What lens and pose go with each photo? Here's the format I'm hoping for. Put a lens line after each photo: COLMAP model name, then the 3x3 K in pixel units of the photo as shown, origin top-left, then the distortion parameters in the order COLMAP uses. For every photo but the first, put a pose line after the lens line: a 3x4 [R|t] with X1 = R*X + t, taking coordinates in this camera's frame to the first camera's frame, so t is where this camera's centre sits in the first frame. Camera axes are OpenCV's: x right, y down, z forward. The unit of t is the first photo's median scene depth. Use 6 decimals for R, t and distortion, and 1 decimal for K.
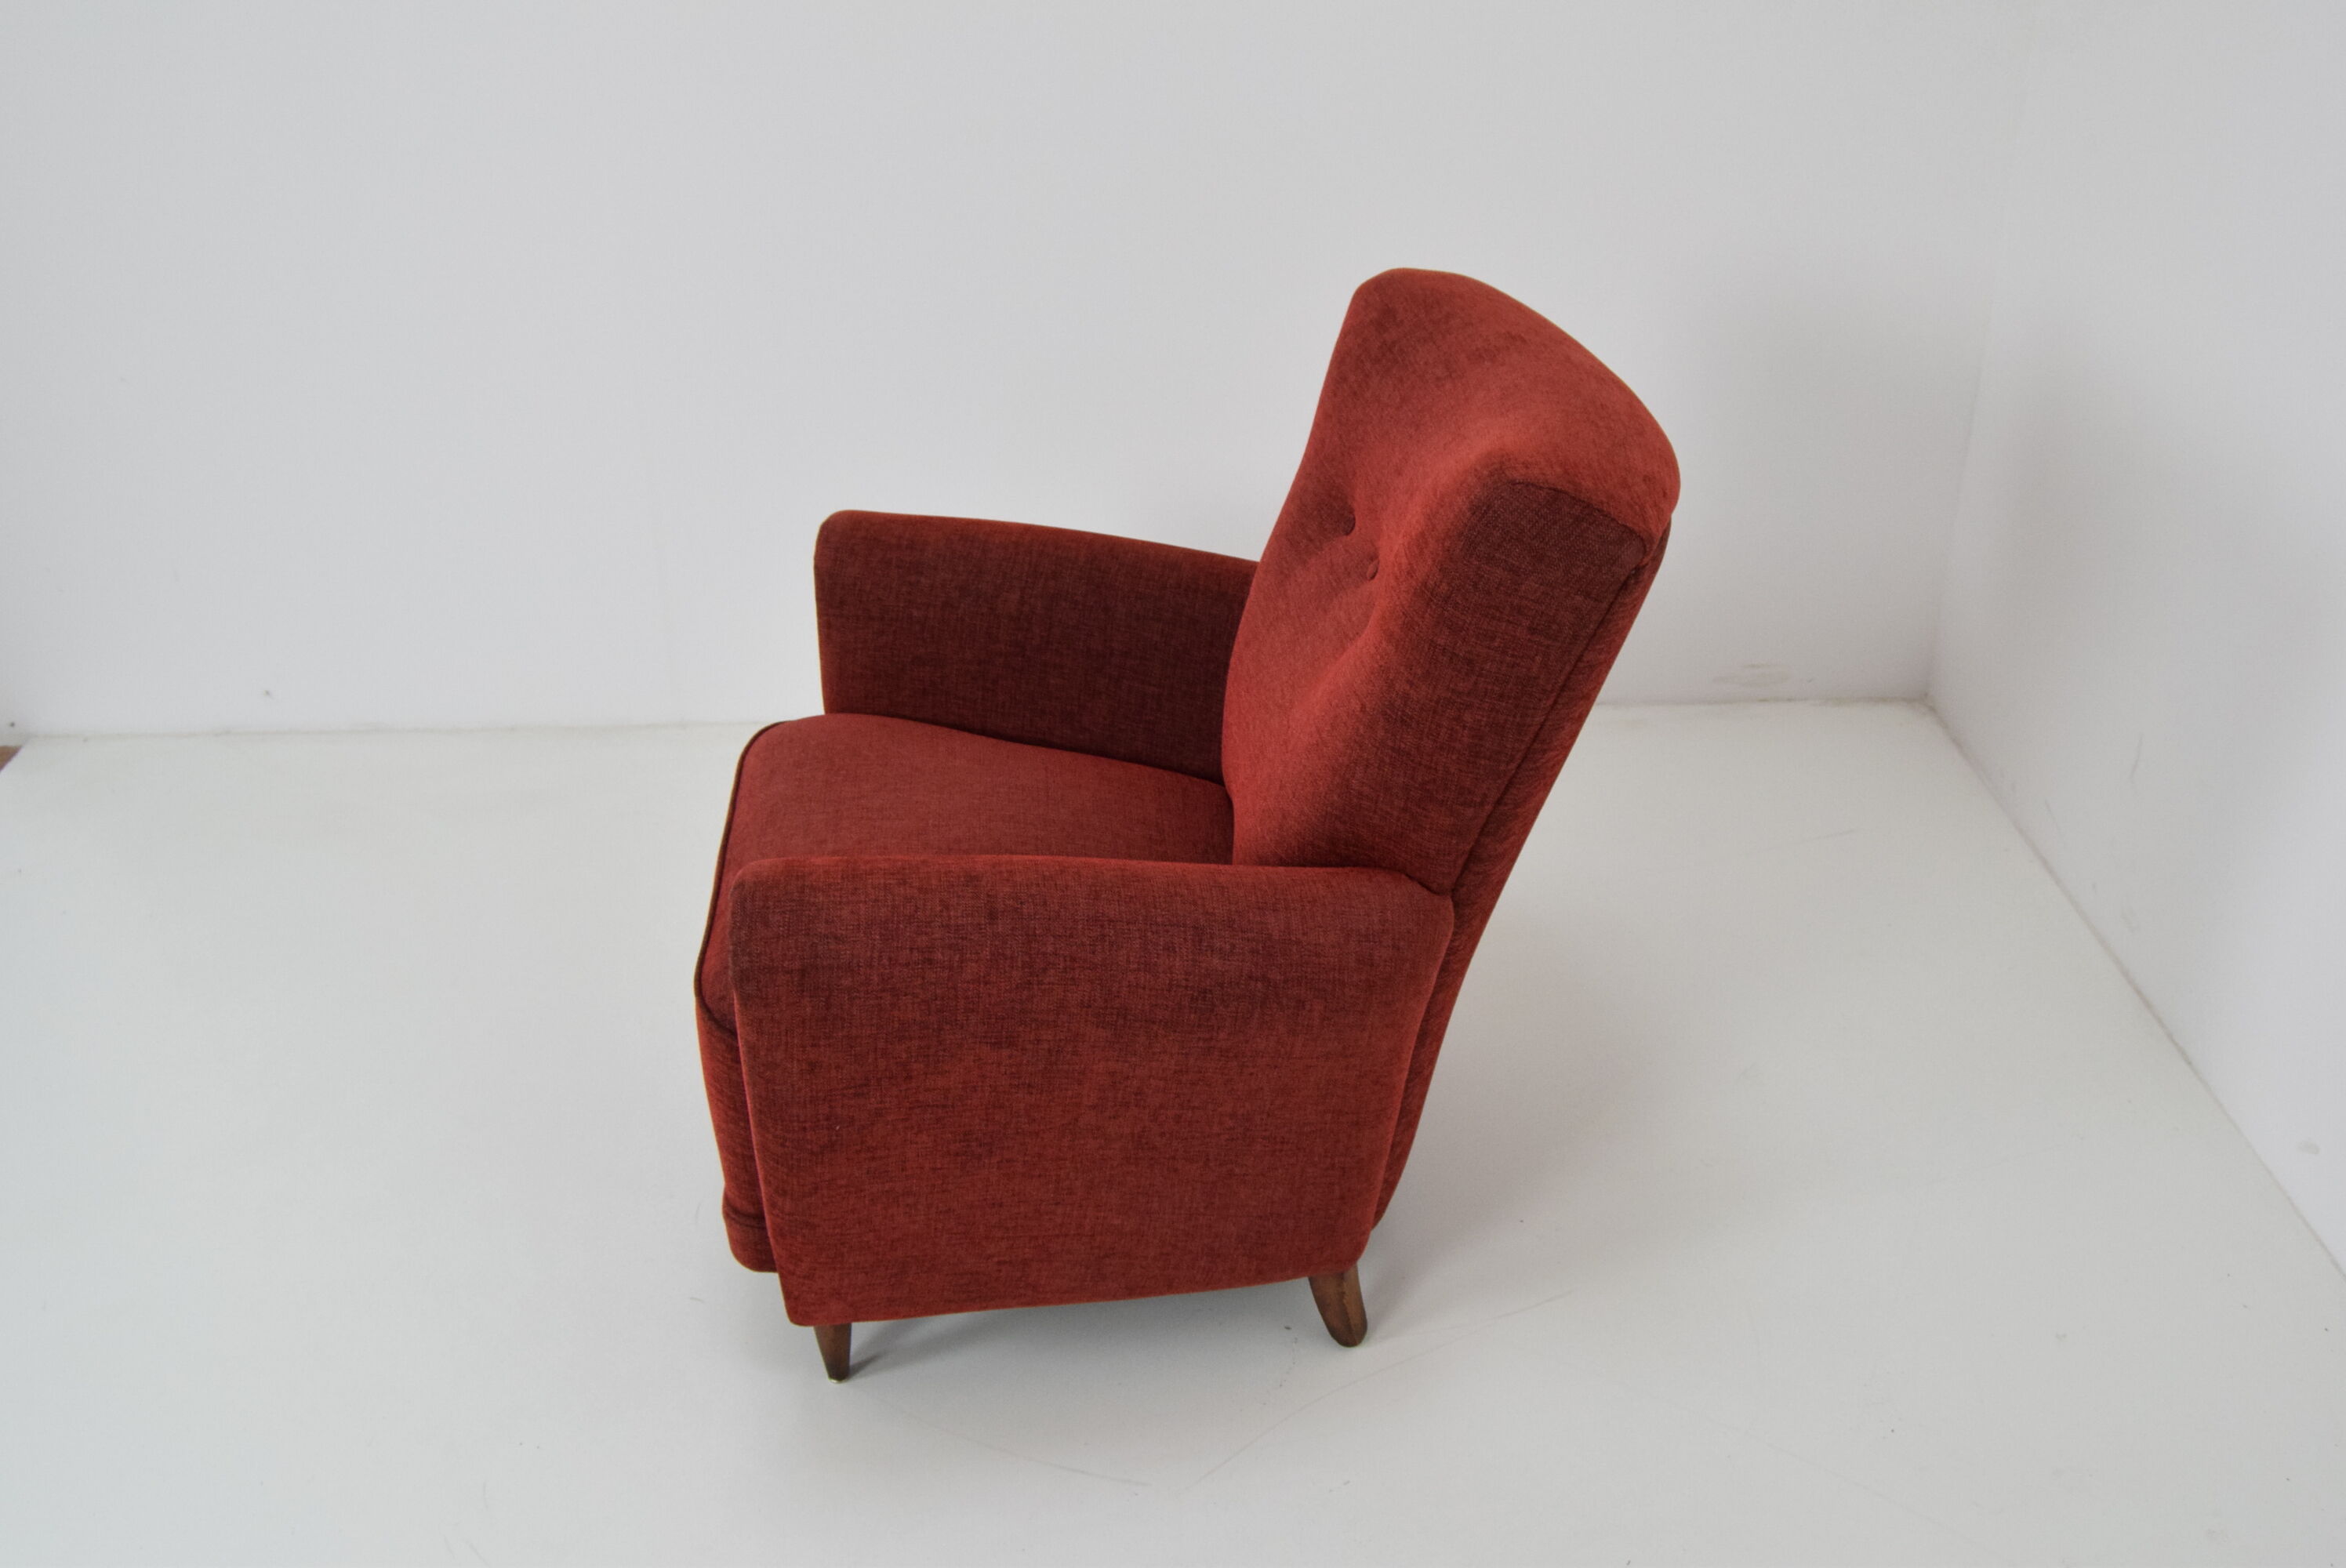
lens RADIAL K [[2210.3, 0, 1173.7], [0, 2210.3, 779.0], [0, 0, 1]] dist [-0.025257, 0.000000]
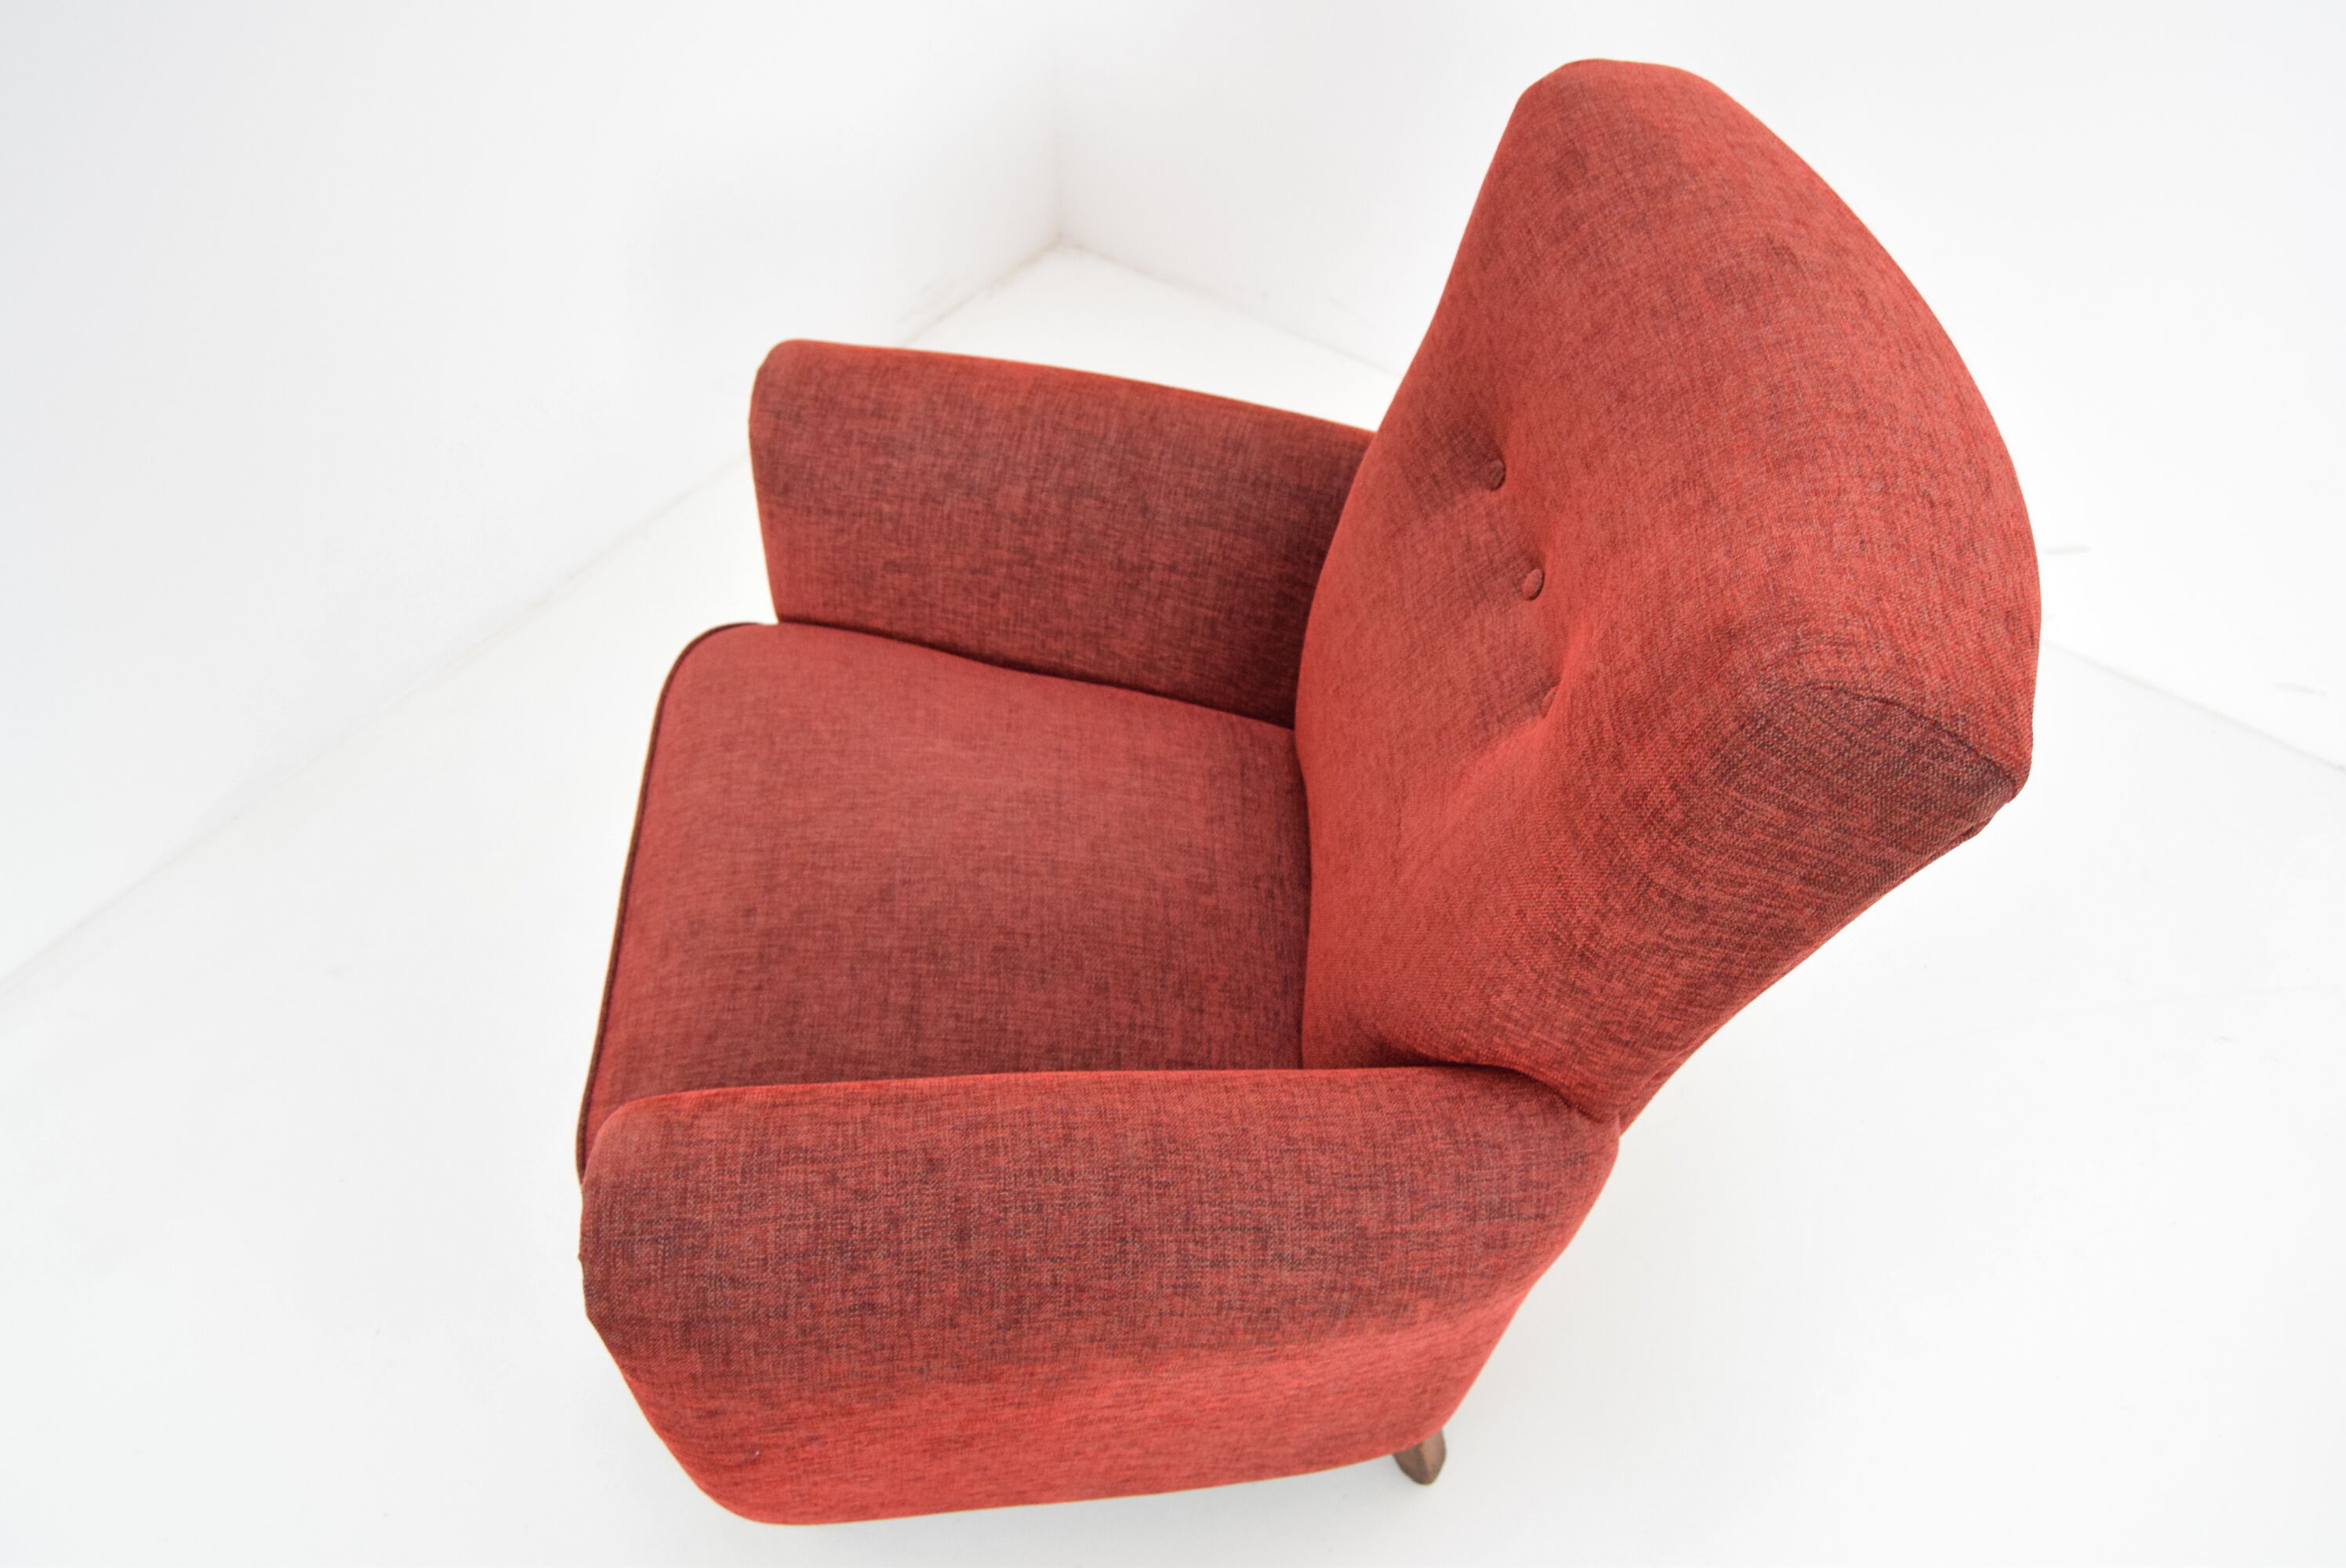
lens RADIAL K [[2021.1, 0, 1164.8], [0, 2021.1, 790.5], [0, 0, 1]] dist [-0.068797, 0.007779]
pose [[0.999419, 0.028136, -0.019244, -0.010766], [-0.020885, 0.951599, 0.306633, -0.250995], [0.026940, -0.306053, 0.951633, 0.433159]]
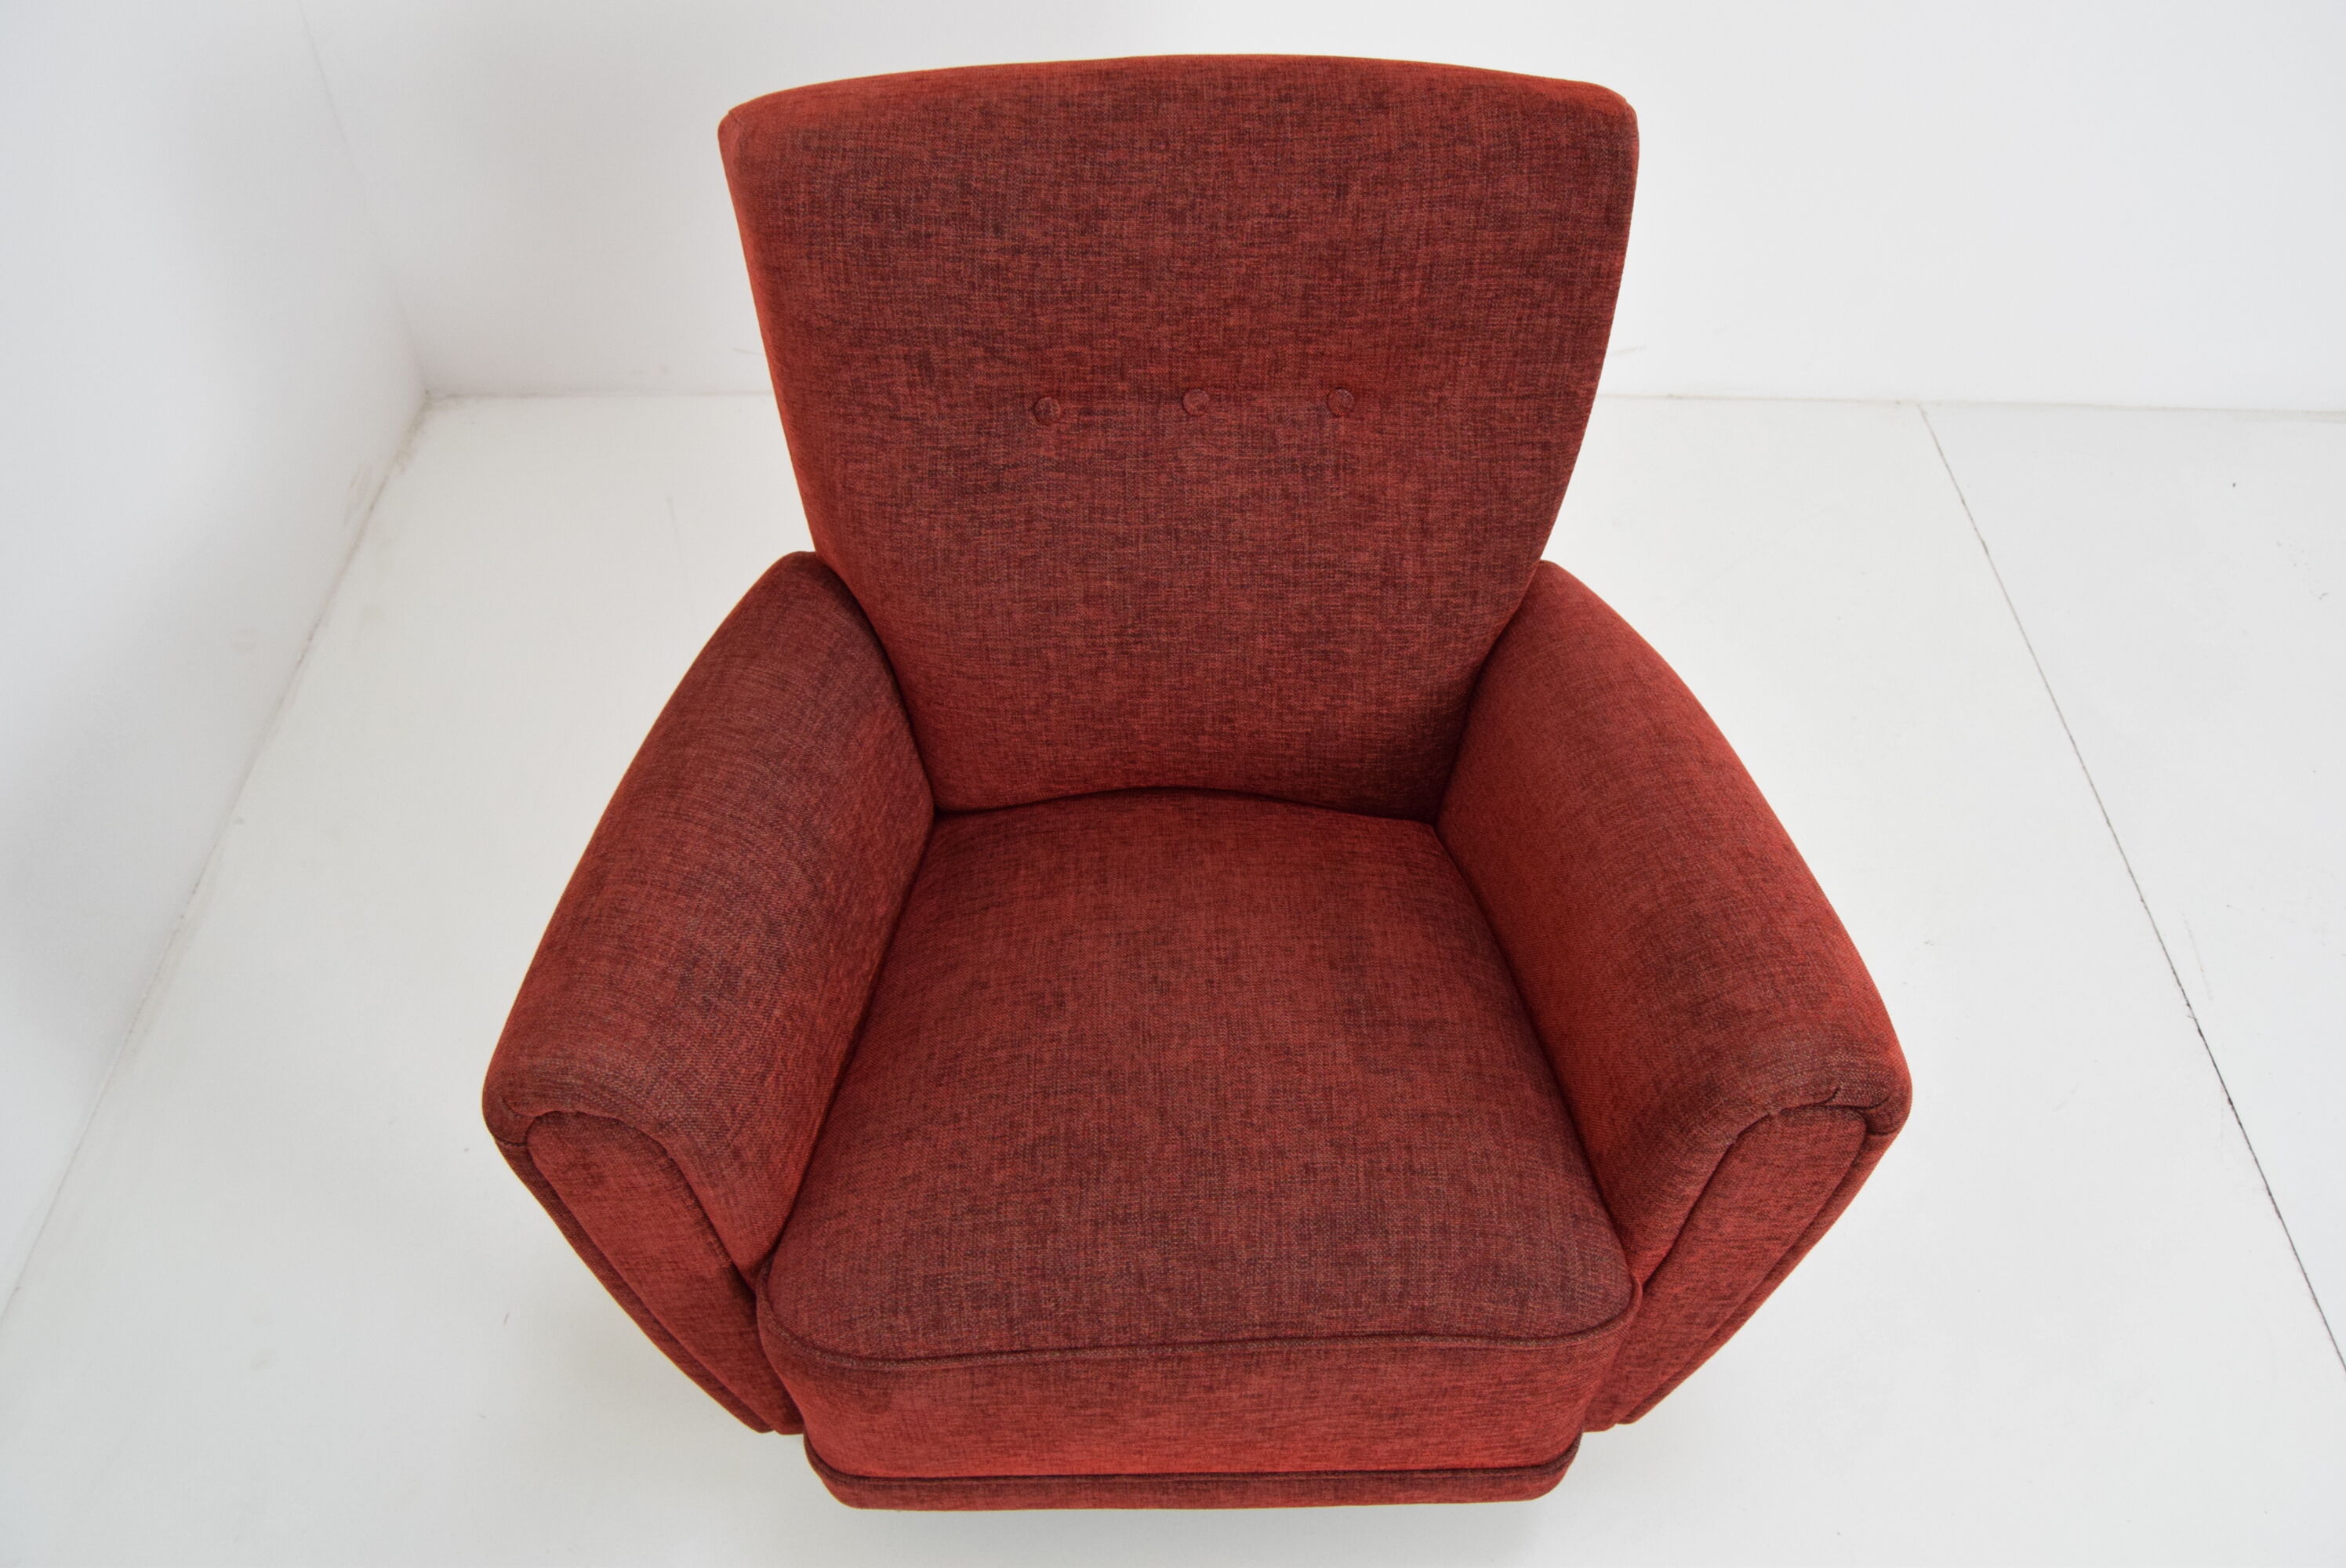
lens RADIAL K [[1834.7, 0, 1170.6], [0, 1834.7, 789.9], [0, 0, 1]] dist [-0.066209, 0.001508]
pose [[0.031817, -0.726601, 0.686323, -0.540183], [0.479168, 0.613704, 0.627507, -0.491370], [-0.877146, 0.308899, 0.367690, 0.907313]]
